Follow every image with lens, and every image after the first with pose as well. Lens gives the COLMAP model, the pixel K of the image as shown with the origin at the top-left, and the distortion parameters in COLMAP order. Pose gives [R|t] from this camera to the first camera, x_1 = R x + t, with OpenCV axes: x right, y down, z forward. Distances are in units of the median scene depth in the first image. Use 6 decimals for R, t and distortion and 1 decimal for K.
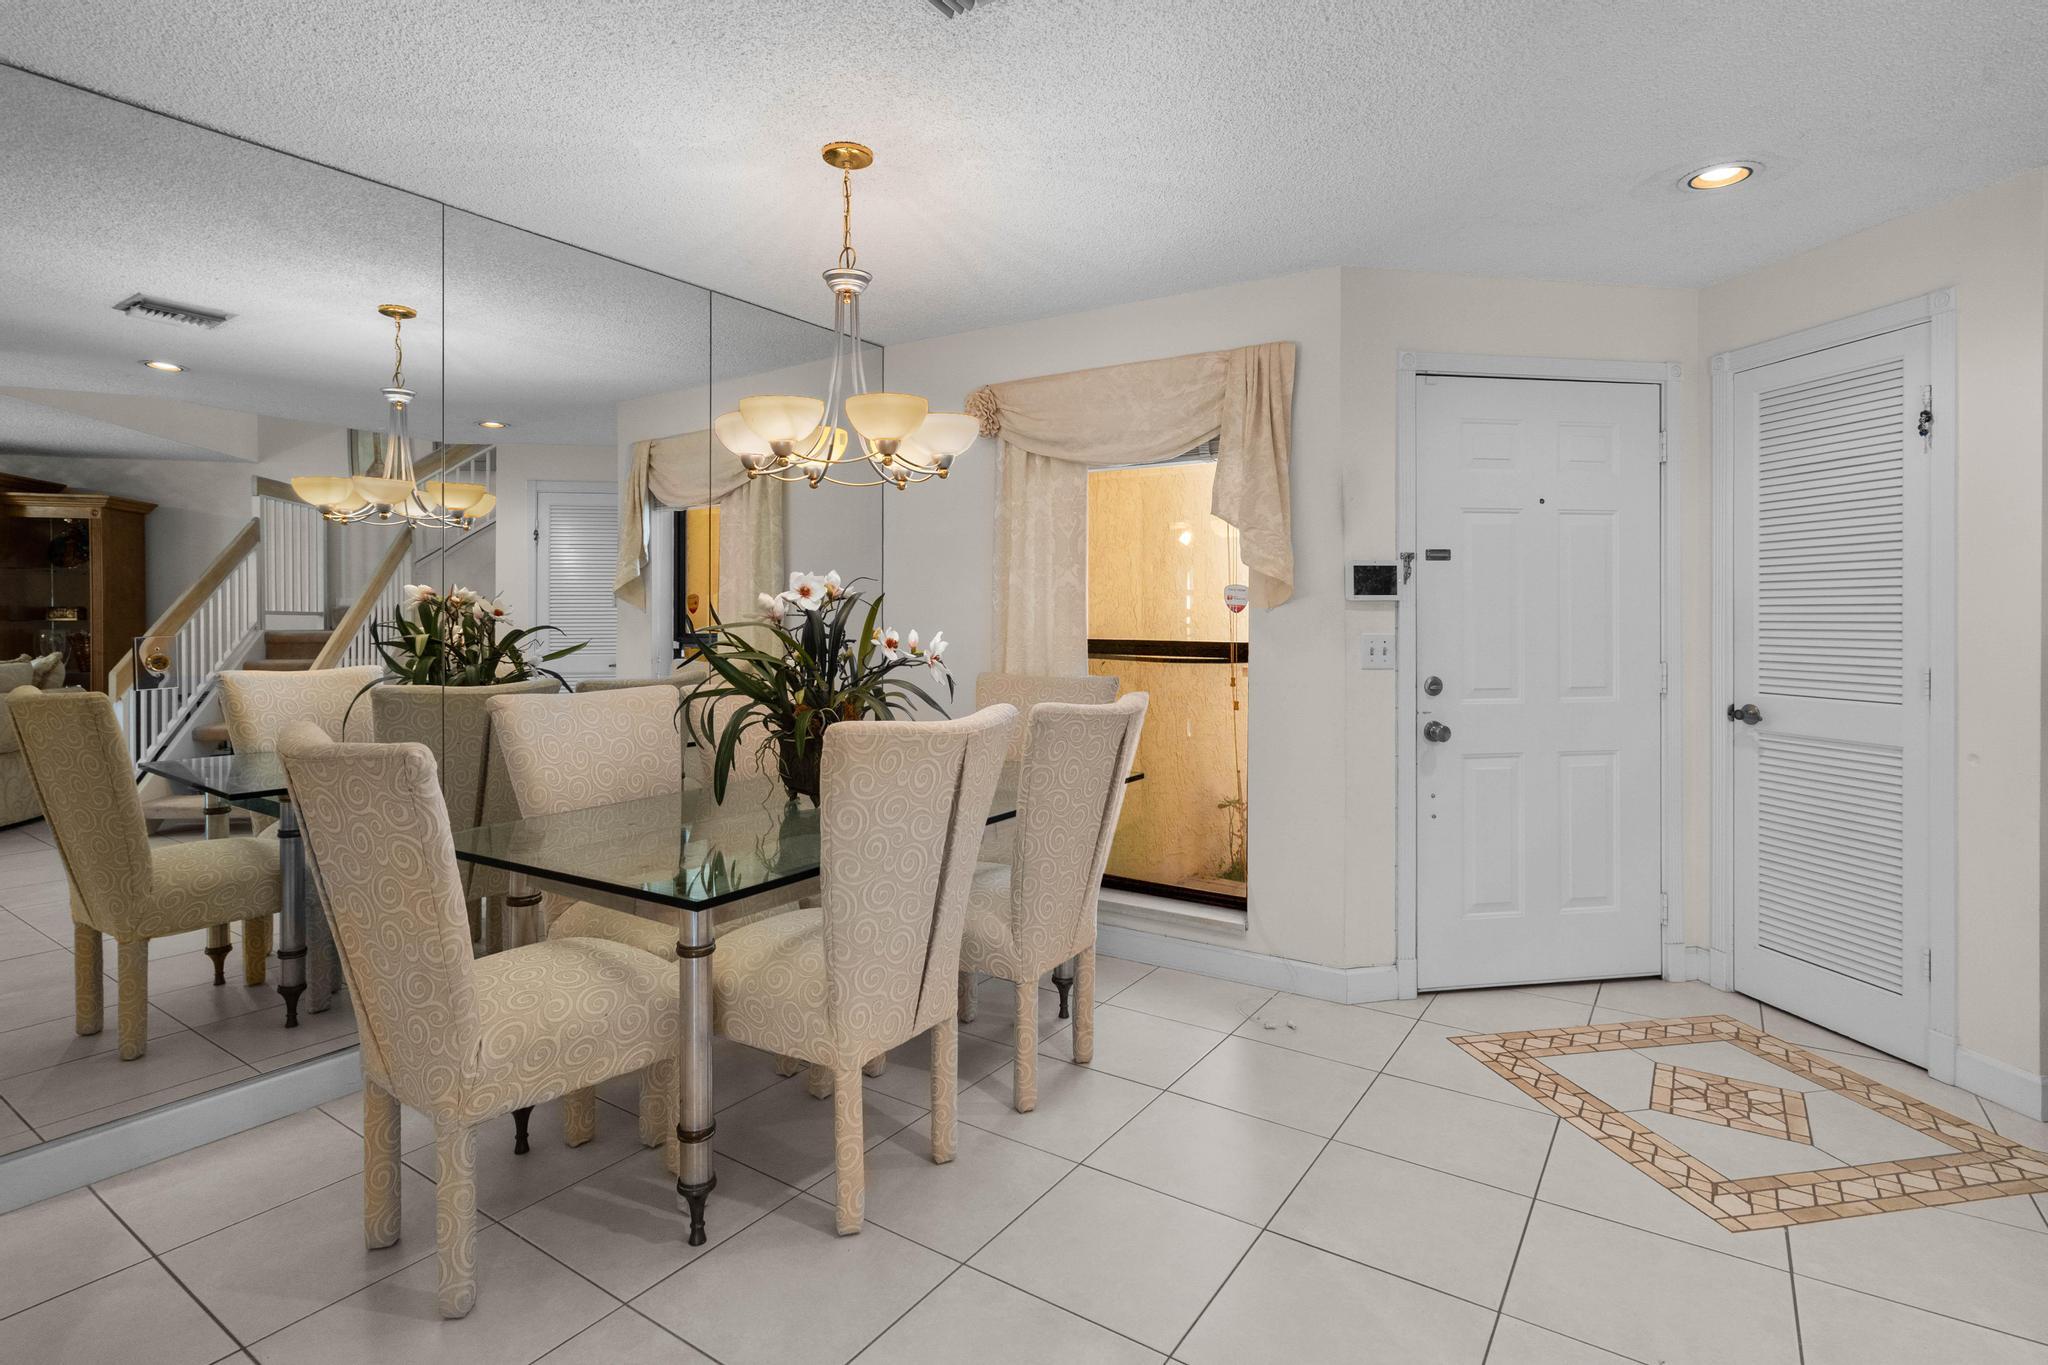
lens RADIAL K [[999.6, 0, 1036.3], [0, 999.6, 618.1], [0, 0, 1]] dist [0.005946, 0.000474]
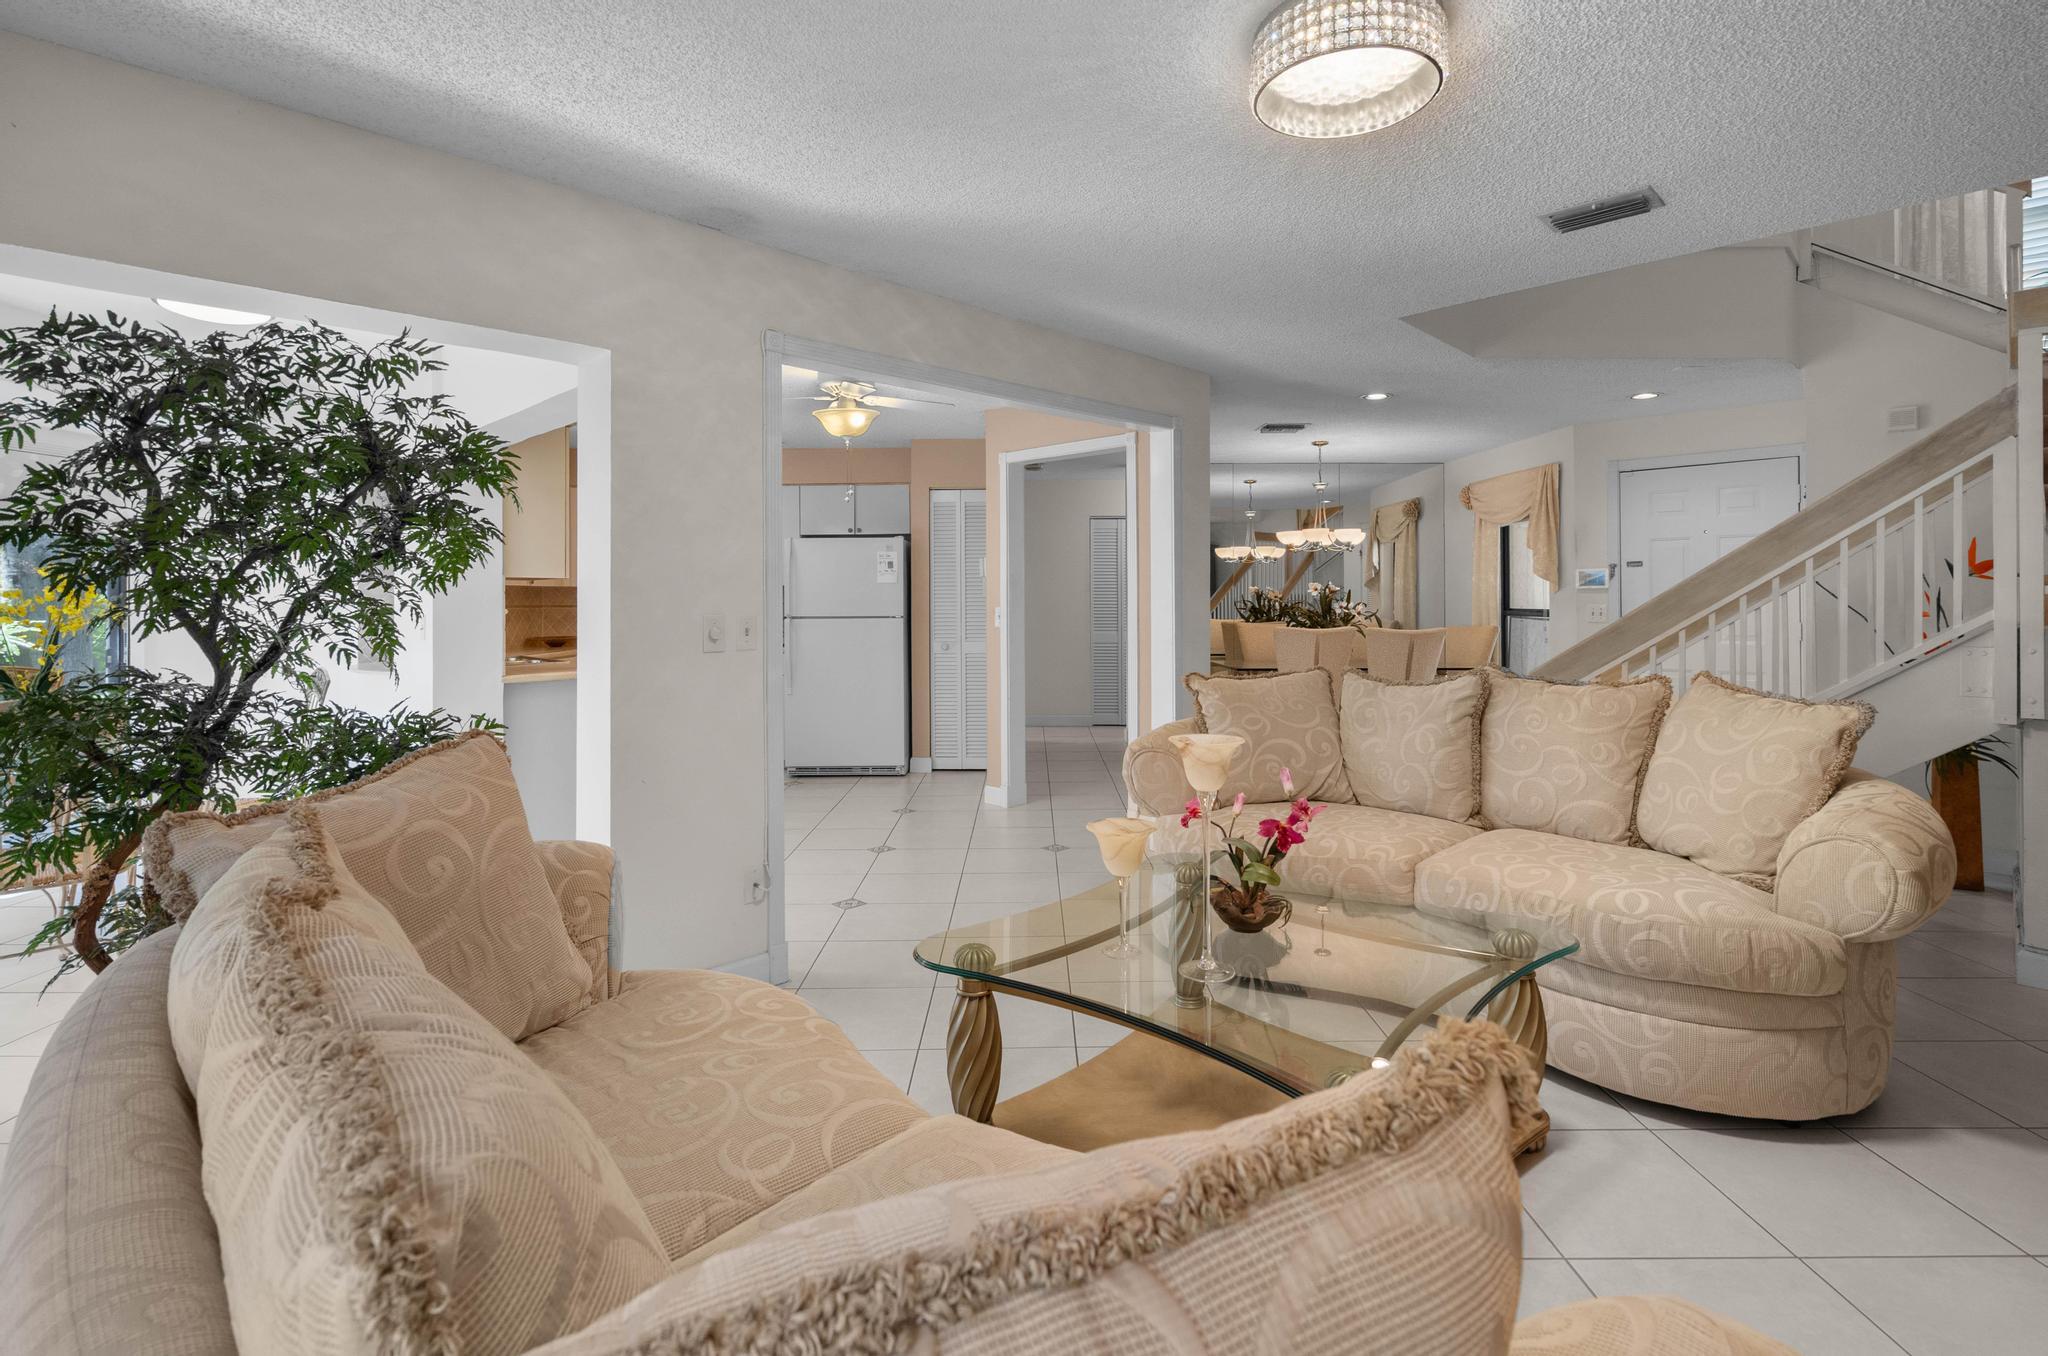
lens RADIAL K [[938.6, 0, 1051.9], [0, 938.6, 589.3], [0, 0, 1]] dist [-0.005034, 0.001039]
pose [[0.583785, -0.014081, -0.811786, 1.228247], [0.005276, 0.999894, -0.013549, 0.004526], [0.811891, 0.003627, 0.583798, -0.989194]]
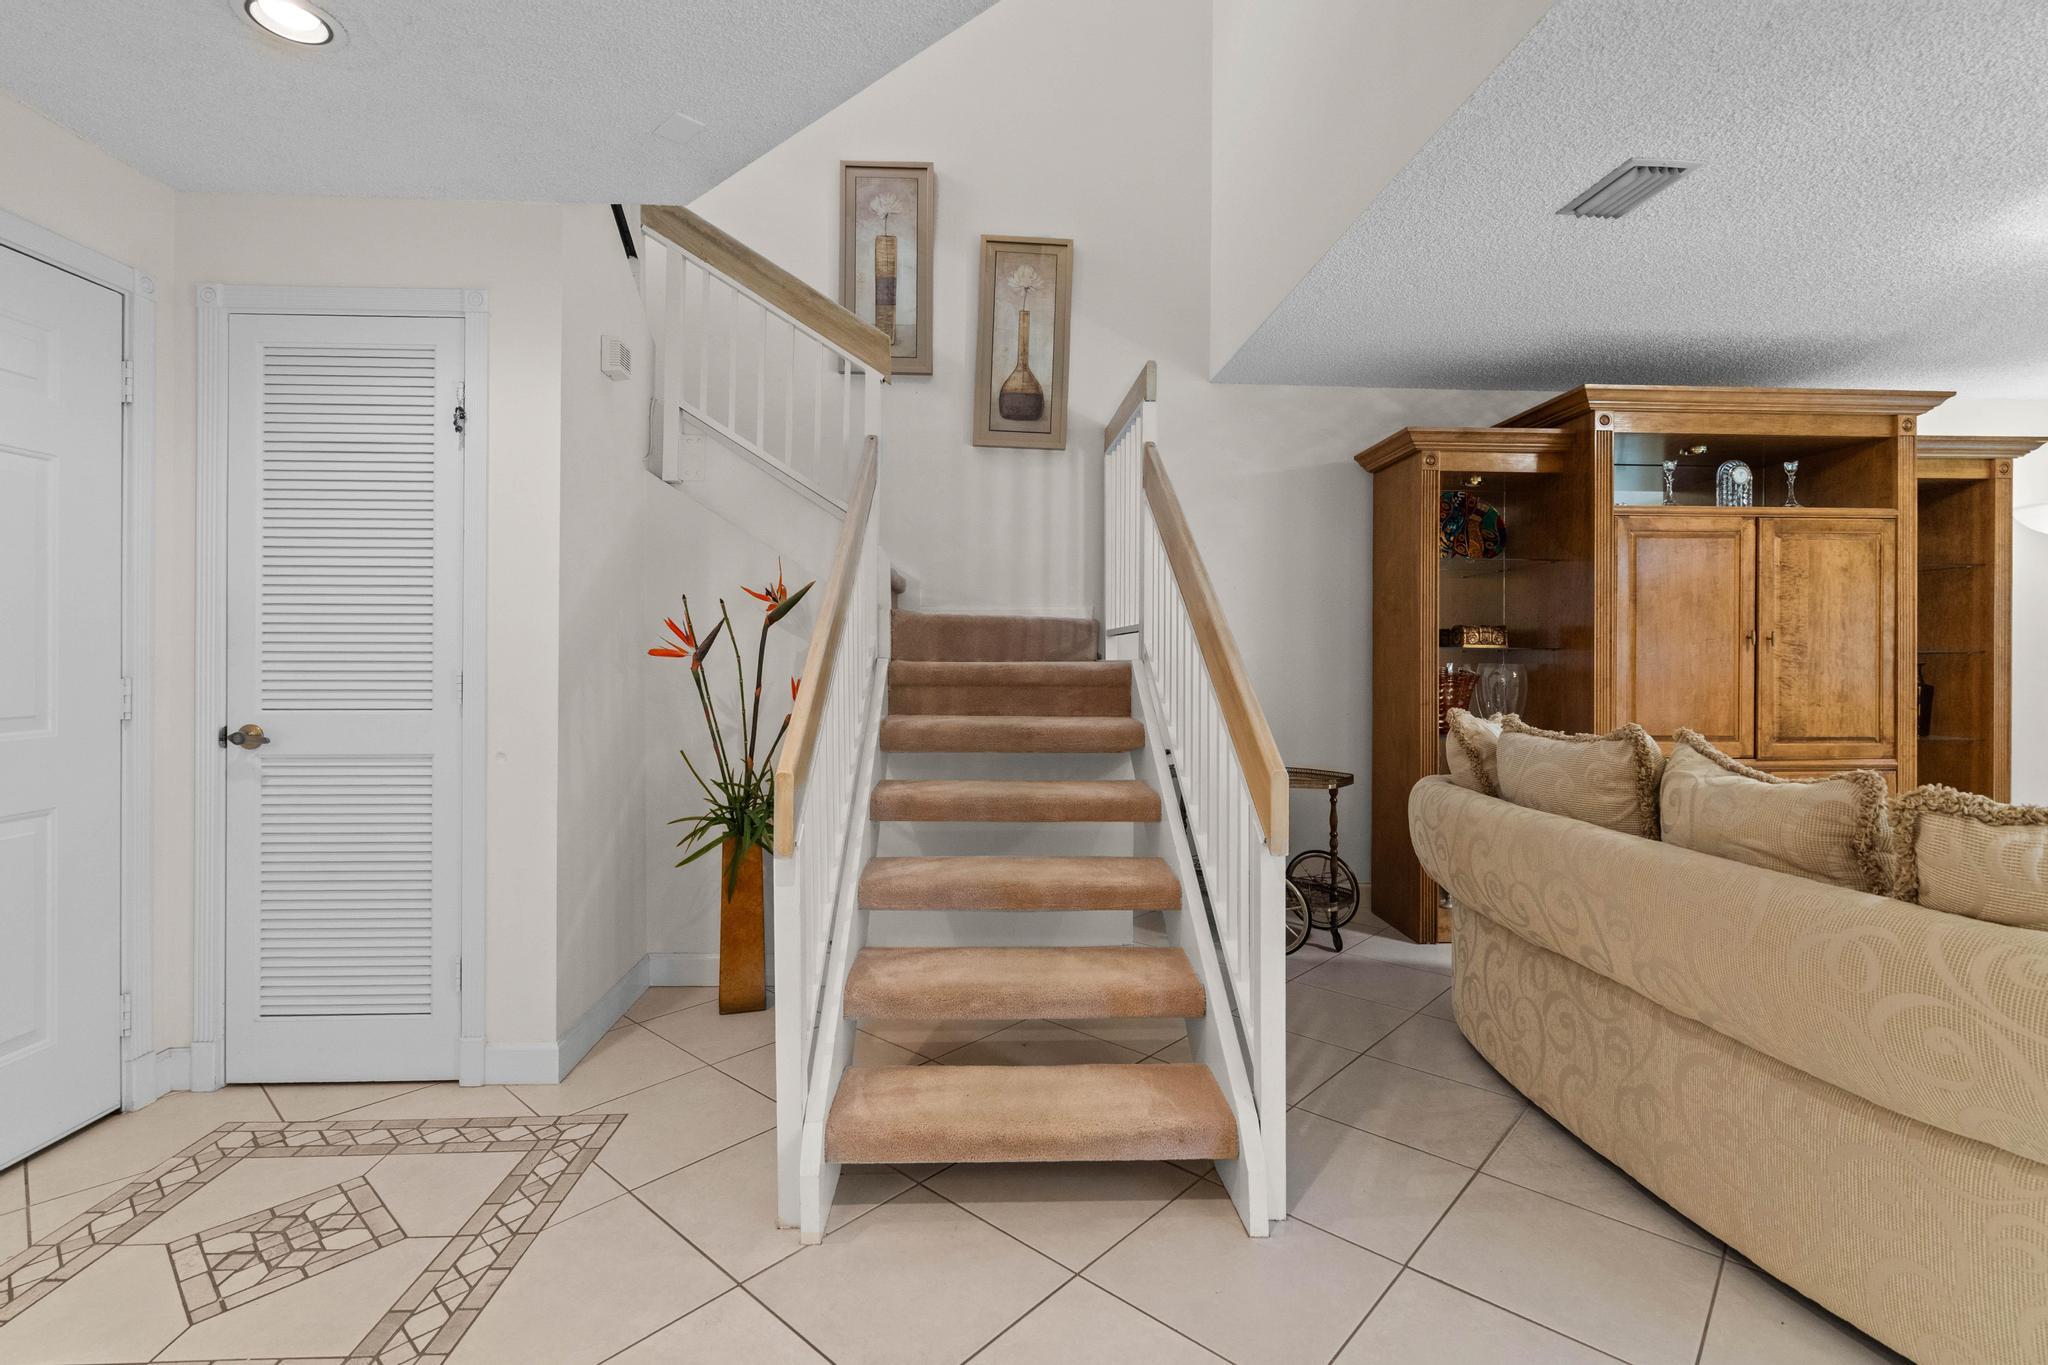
lens RADIAL K [[938.6, 0, 1011.8], [0, 938.6, 647.3], [0, 0, 1]] dist [-0.005034, 0.001039]
pose [[0.149778, 0.002508, 0.988716, 0.052643], [-0.003869, 0.999991, -0.001950, 0.022431], [-0.988712, -0.003534, 0.149786, 0.273856]]
